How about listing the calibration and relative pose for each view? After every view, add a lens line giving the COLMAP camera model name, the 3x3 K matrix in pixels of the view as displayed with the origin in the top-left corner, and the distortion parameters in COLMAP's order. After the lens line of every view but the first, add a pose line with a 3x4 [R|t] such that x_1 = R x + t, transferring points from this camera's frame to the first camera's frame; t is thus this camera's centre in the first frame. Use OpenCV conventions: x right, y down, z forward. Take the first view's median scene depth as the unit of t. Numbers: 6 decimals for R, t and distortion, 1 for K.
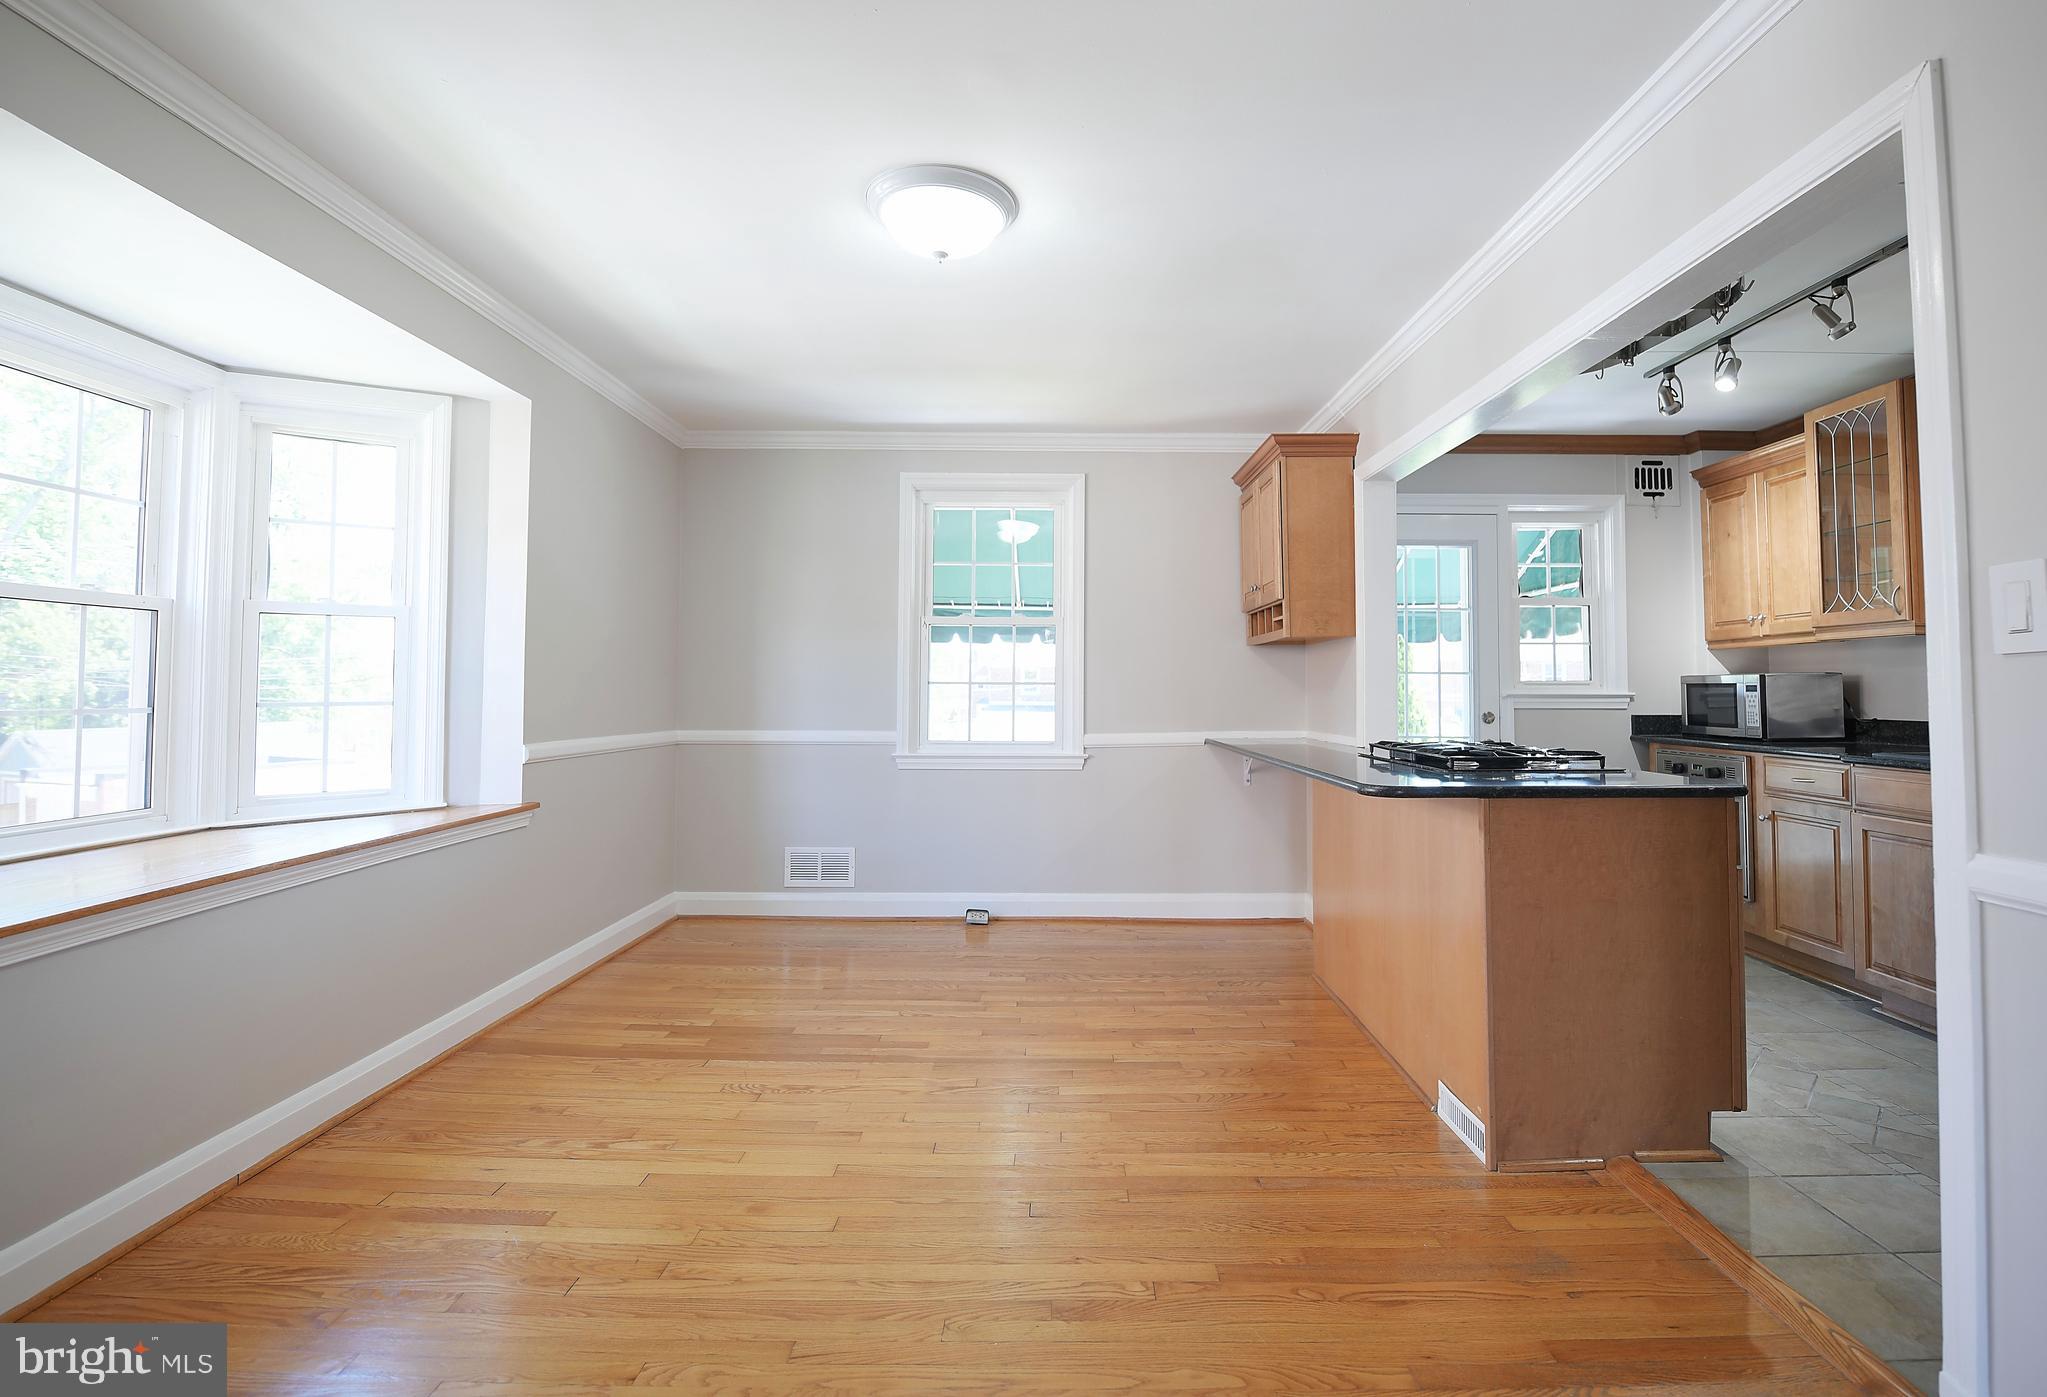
lens RADIAL K [[944.4, 0, 1065.7], [0, 944.4, 656.0], [0, 0, 1]] dist [-0.013760, -0.000743]
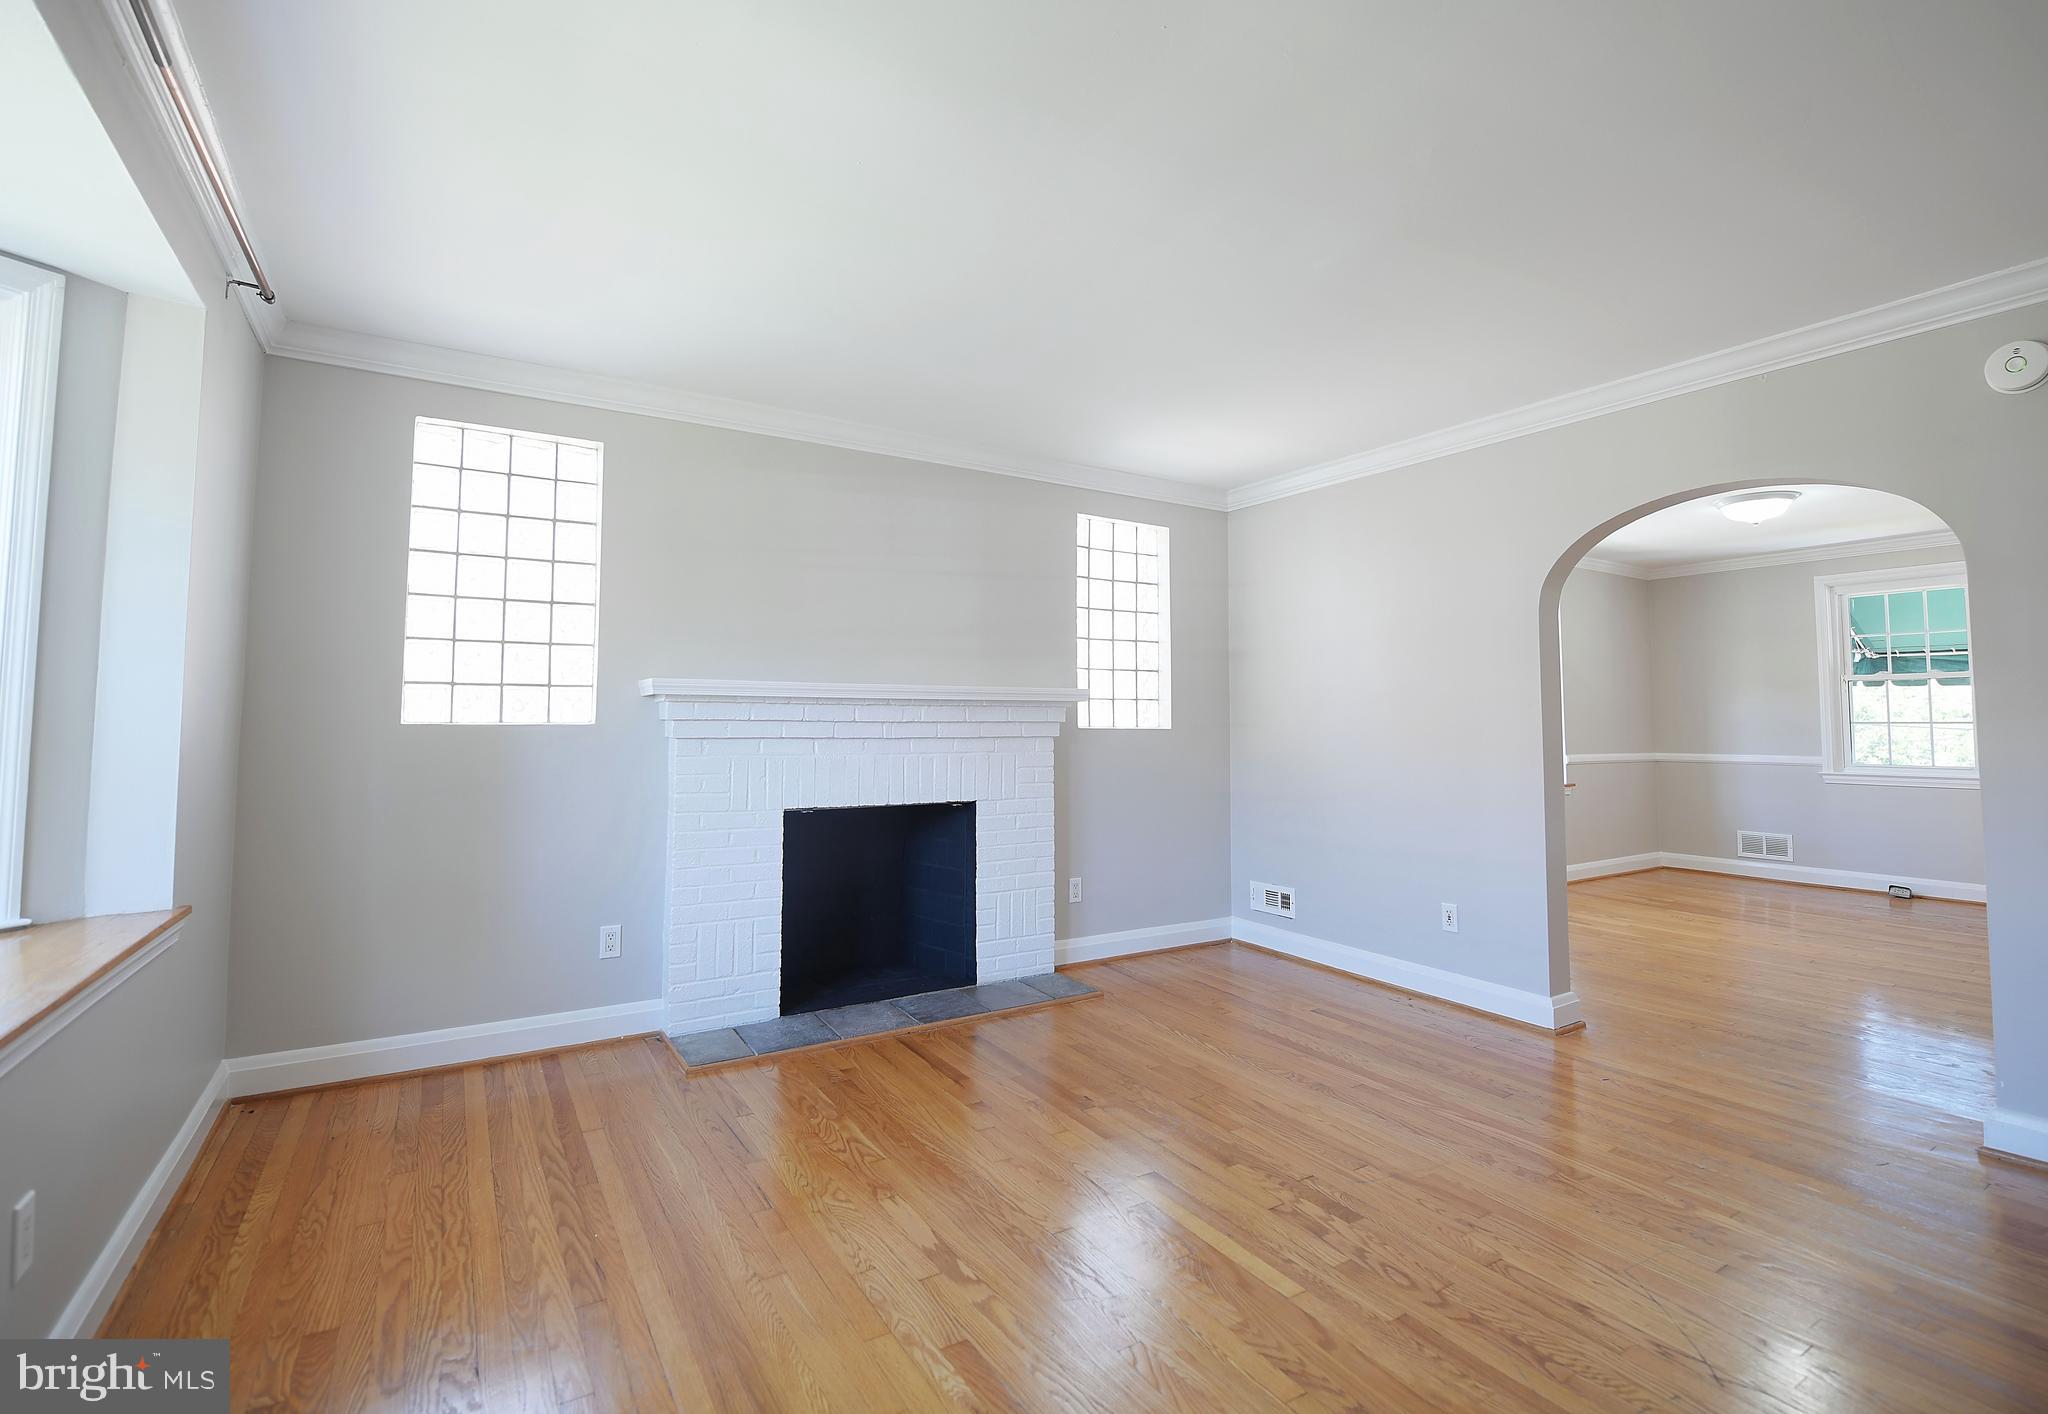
lens RADIAL K [[950.3, 0, 1025.6], [0, 950.3, 668.1], [0, 0, 1]] dist [-0.004311, -0.000100]
pose [[0.519638, -0.054355, -0.852656, 0.452441], [0.032717, 0.998508, -0.043713, -0.033152], [0.853760, -0.005181, 0.520641, -0.832874]]
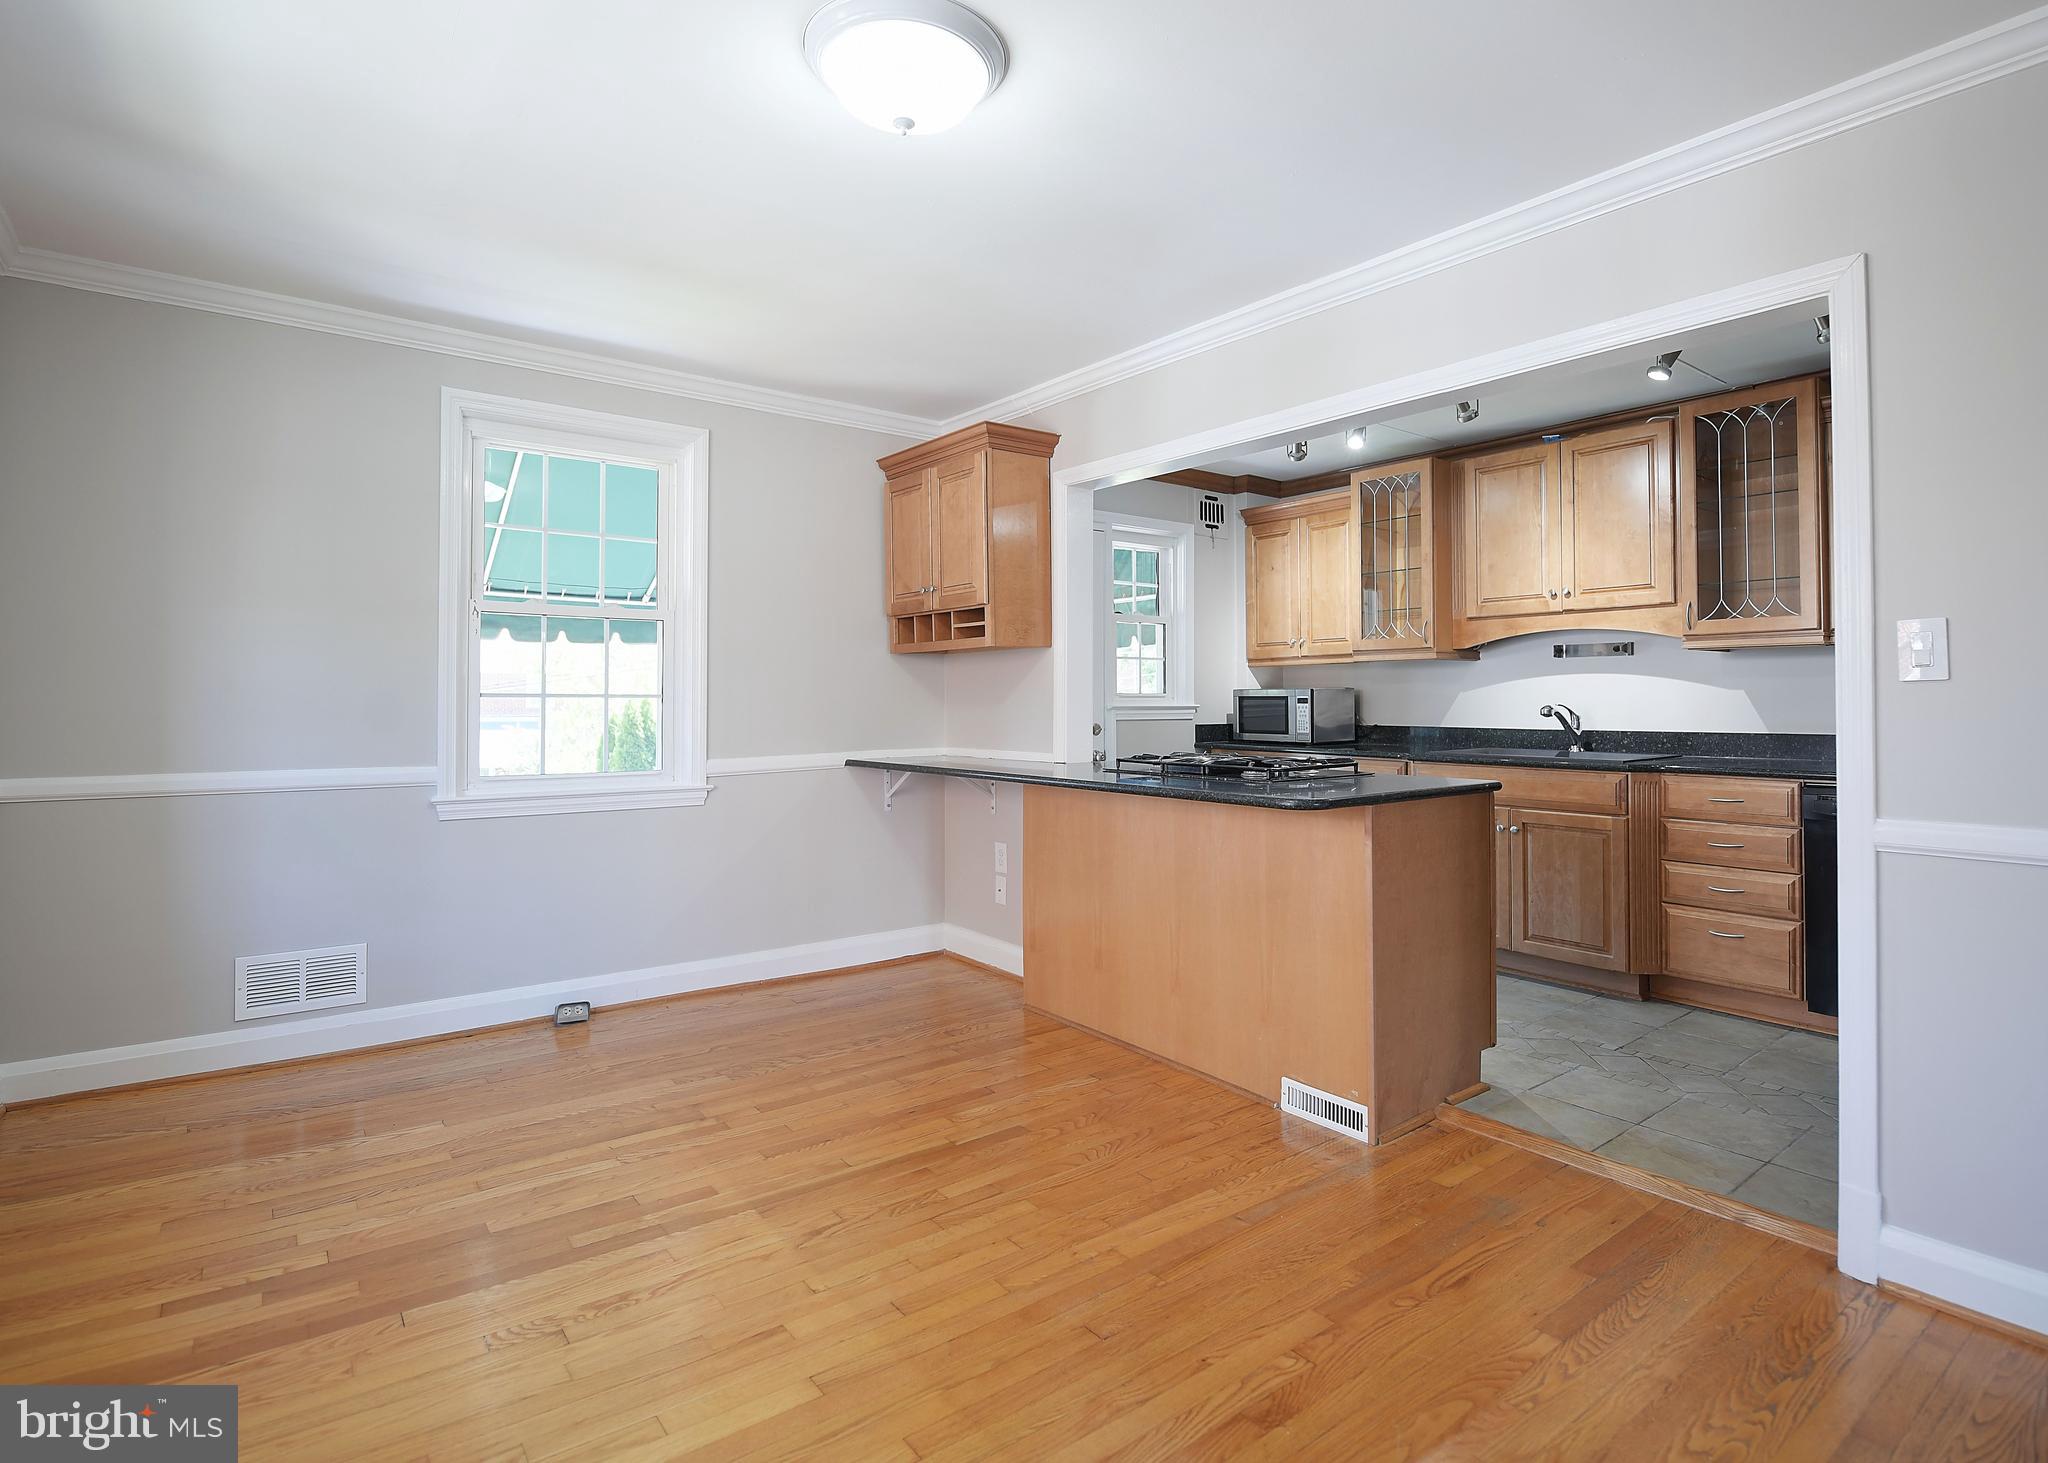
lens RADIAL K [[1032.4, 0, 1037.2], [0, 1032.4, 691.8], [0, 0, 1]] dist [-0.012029, -0.001100]
pose [[0.798479, 0.002853, 0.602016, -0.296025], [-0.019297, 0.999596, 0.020857, 0.002455], [-0.601713, -0.028270, 0.798212, 0.151822]]
